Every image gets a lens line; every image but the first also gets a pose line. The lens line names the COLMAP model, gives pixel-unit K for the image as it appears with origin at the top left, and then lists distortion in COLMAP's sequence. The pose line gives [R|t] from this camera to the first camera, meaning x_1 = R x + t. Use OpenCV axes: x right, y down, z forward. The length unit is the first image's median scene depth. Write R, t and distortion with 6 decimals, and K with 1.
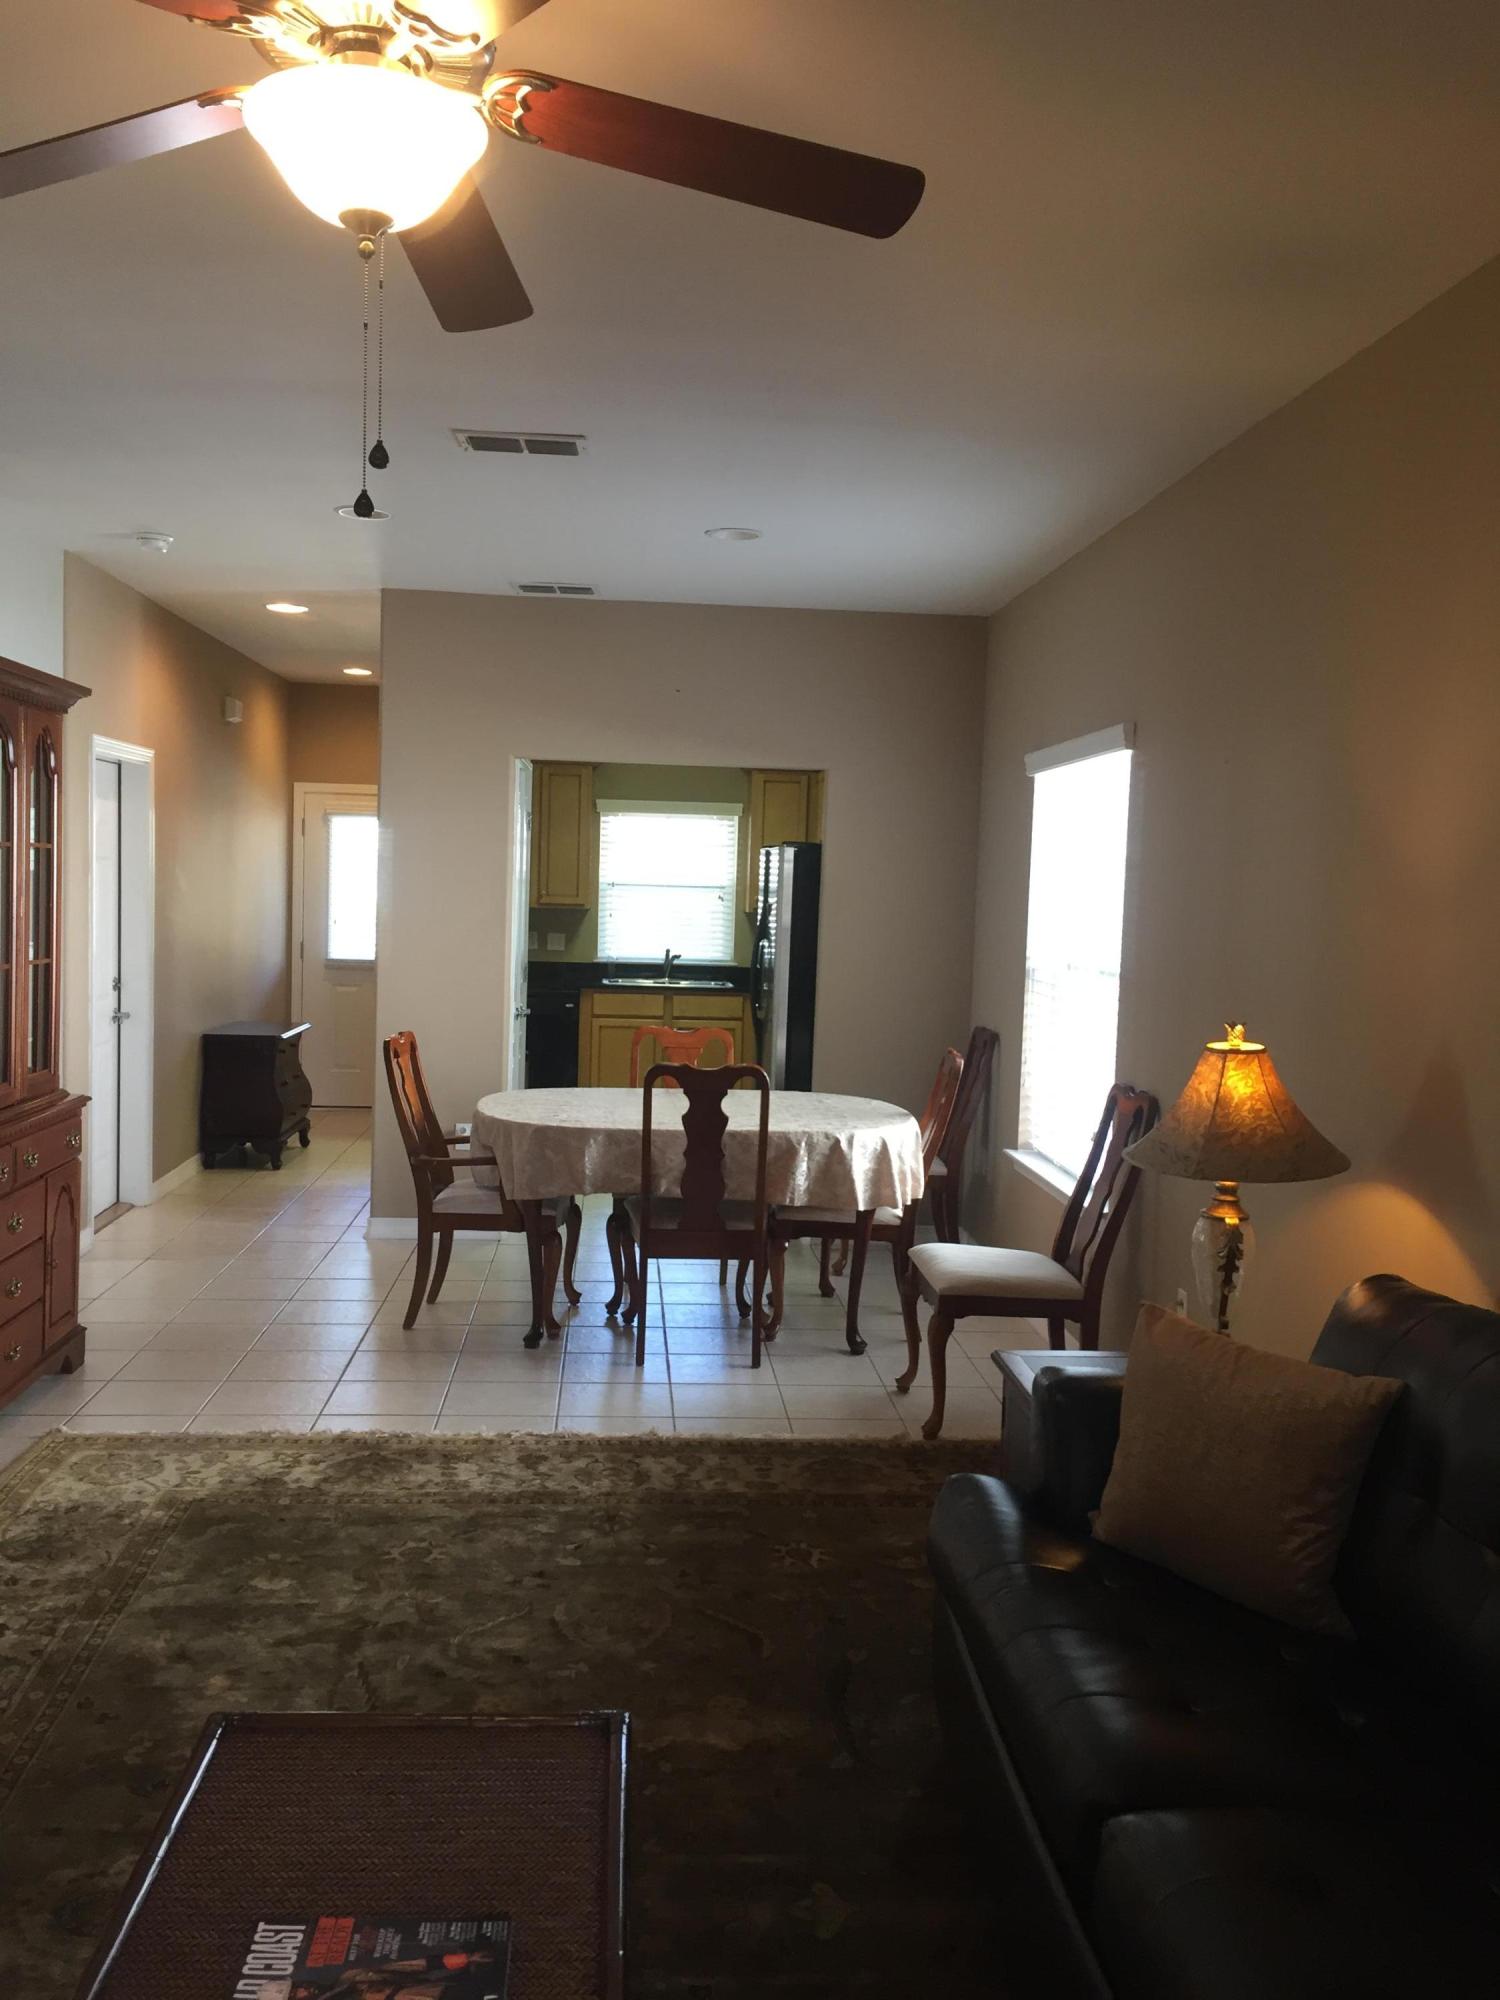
lens RADIAL K [[1703.5, 0, 752.4], [0, 1703.5, 1006.7], [0, 0, 1]] dist [0.090241, -0.129256]
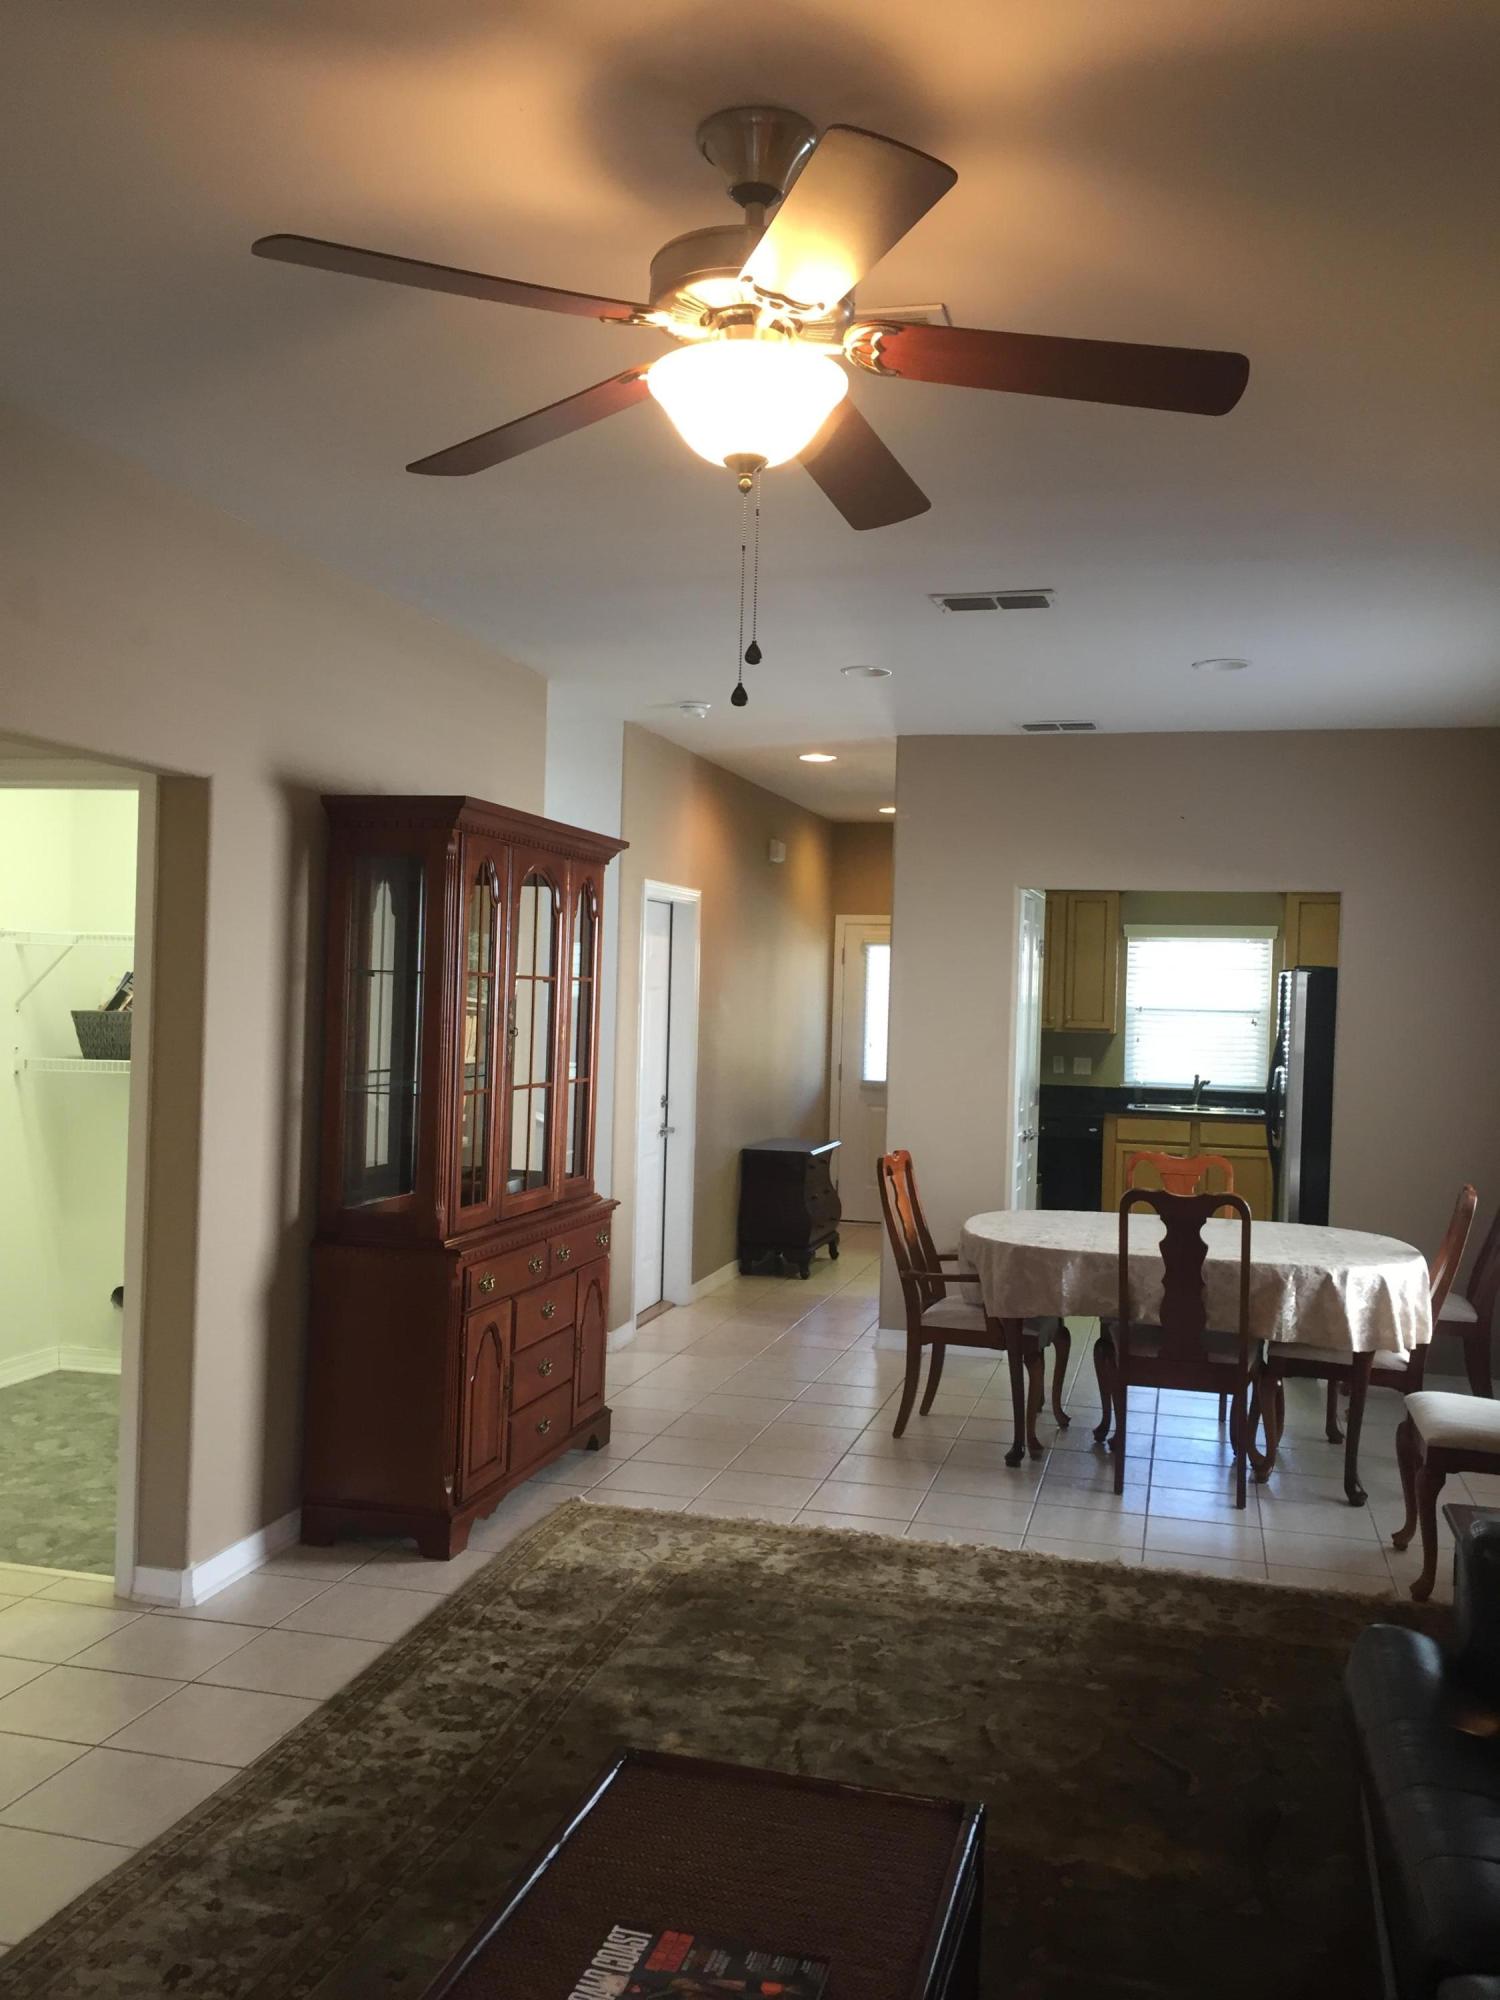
lens RADIAL K [[1703.5, 0, 752.4], [0, 1703.5, 1006.7], [0, 0, 1]] dist [0.090241, -0.129256]
pose [[0.945535, -0.002379, -0.325512, 0.062379], [-0.021041, 0.997435, -0.068411, 0.000193], [0.324840, 0.071534, 0.943060, -0.032646]]
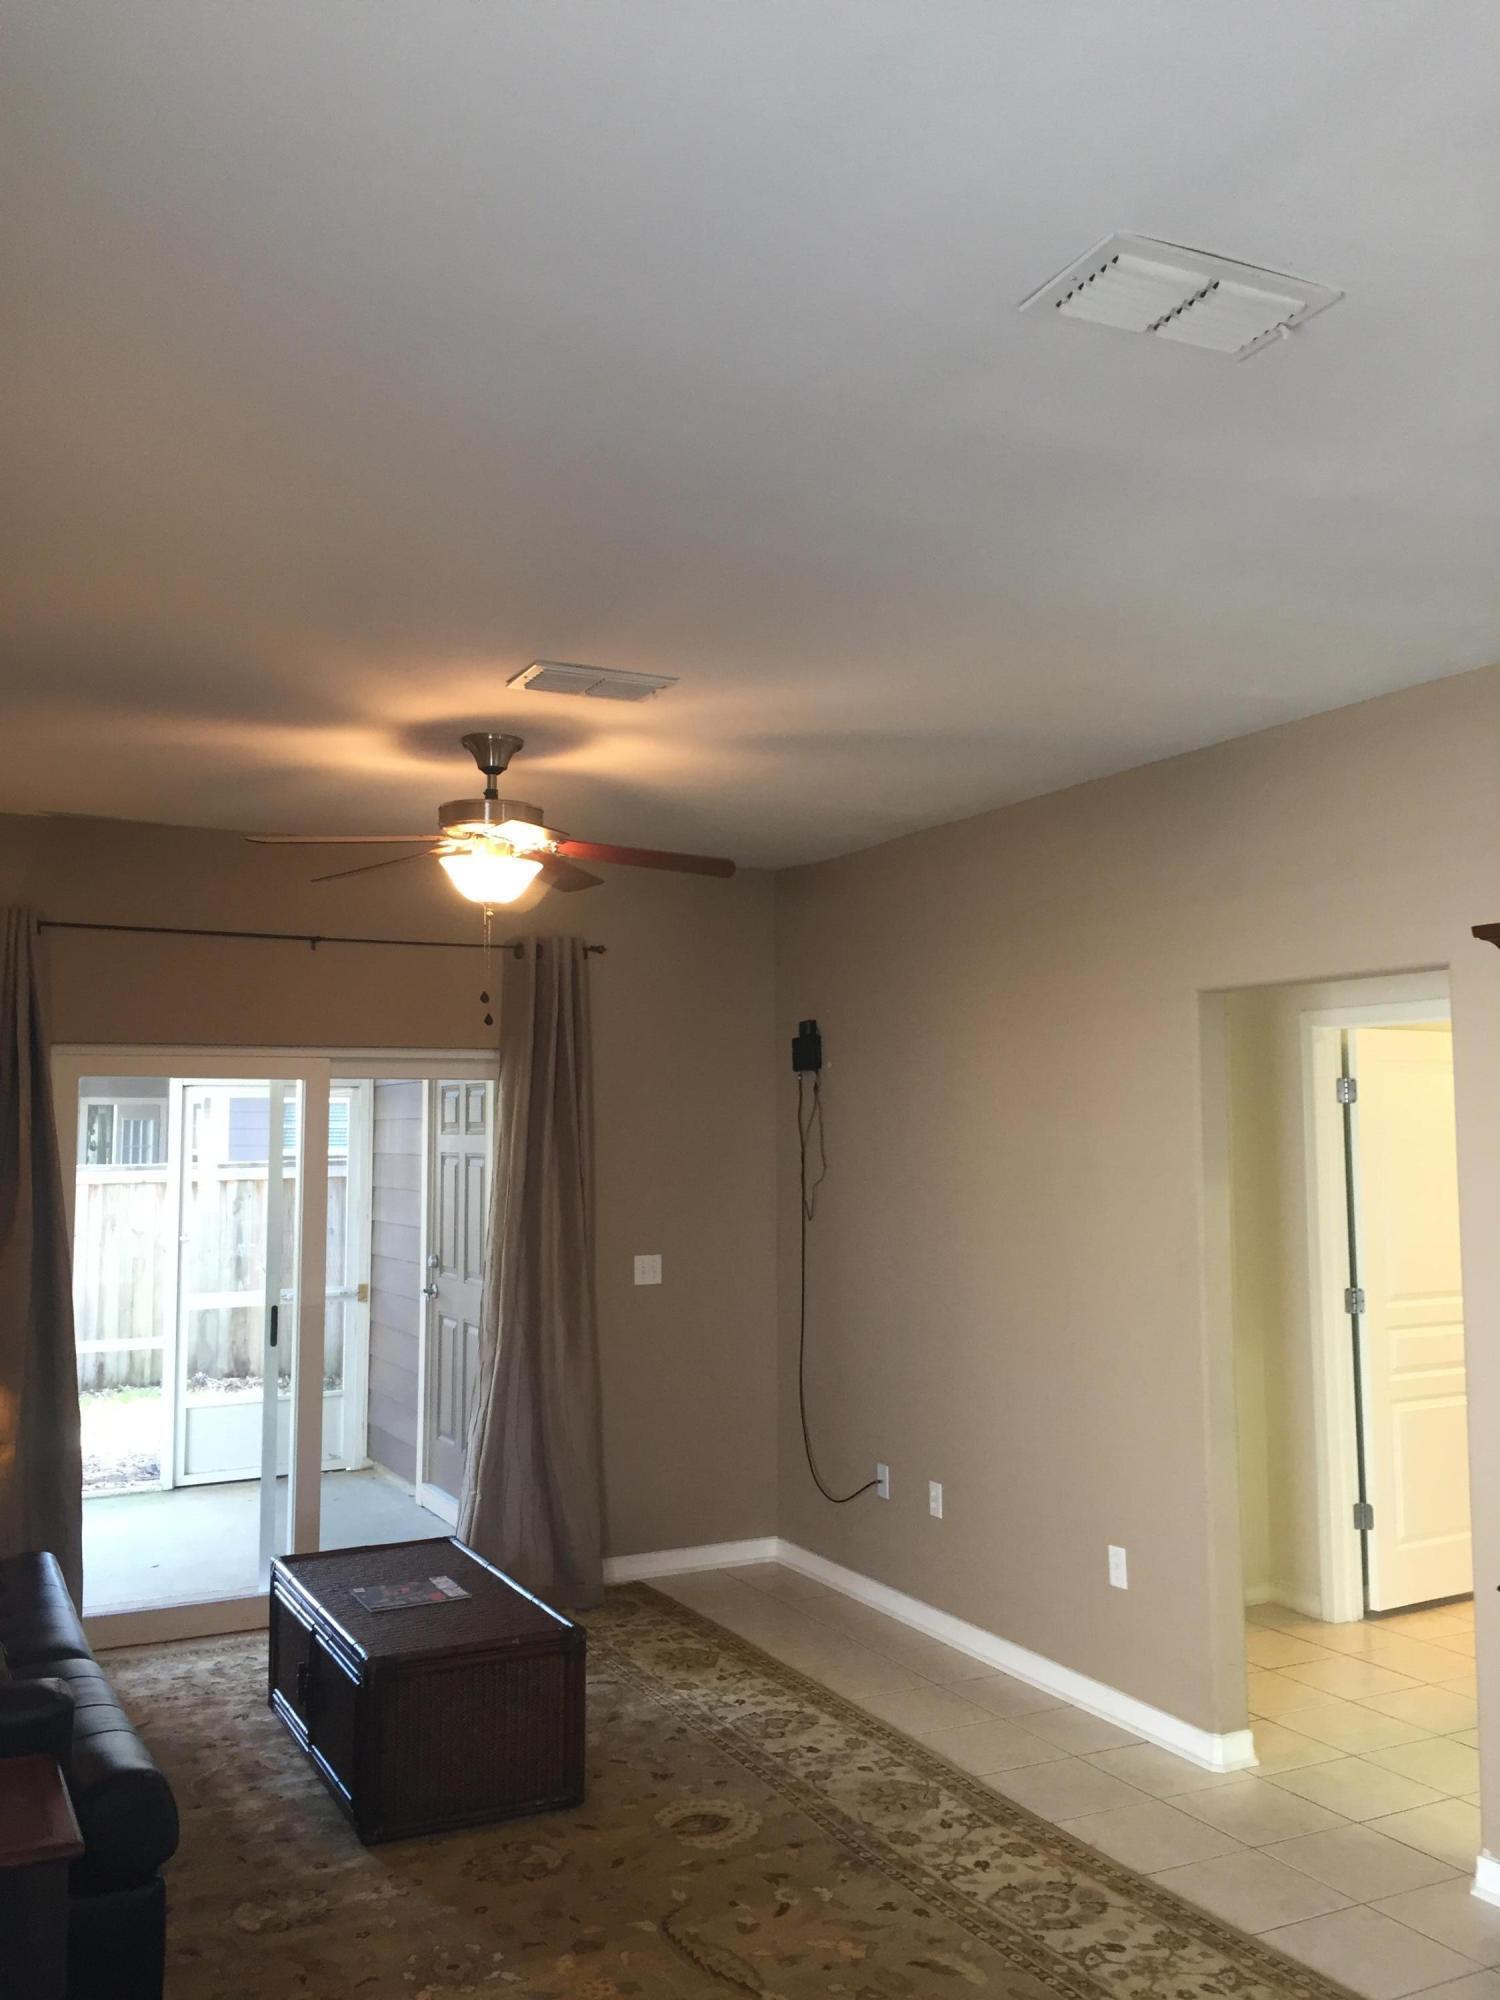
lens RADIAL K [[1703.5, 0, 752.4], [0, 1703.5, 1006.7], [0, 0, 1]] dist [0.090241, -0.129256]
pose [[-0.920661, -0.057434, -0.386115, 0.128930], [-0.054098, 0.998345, -0.019510, -0.111558], [0.386596, 0.002926, -0.922244, 1.253948]]
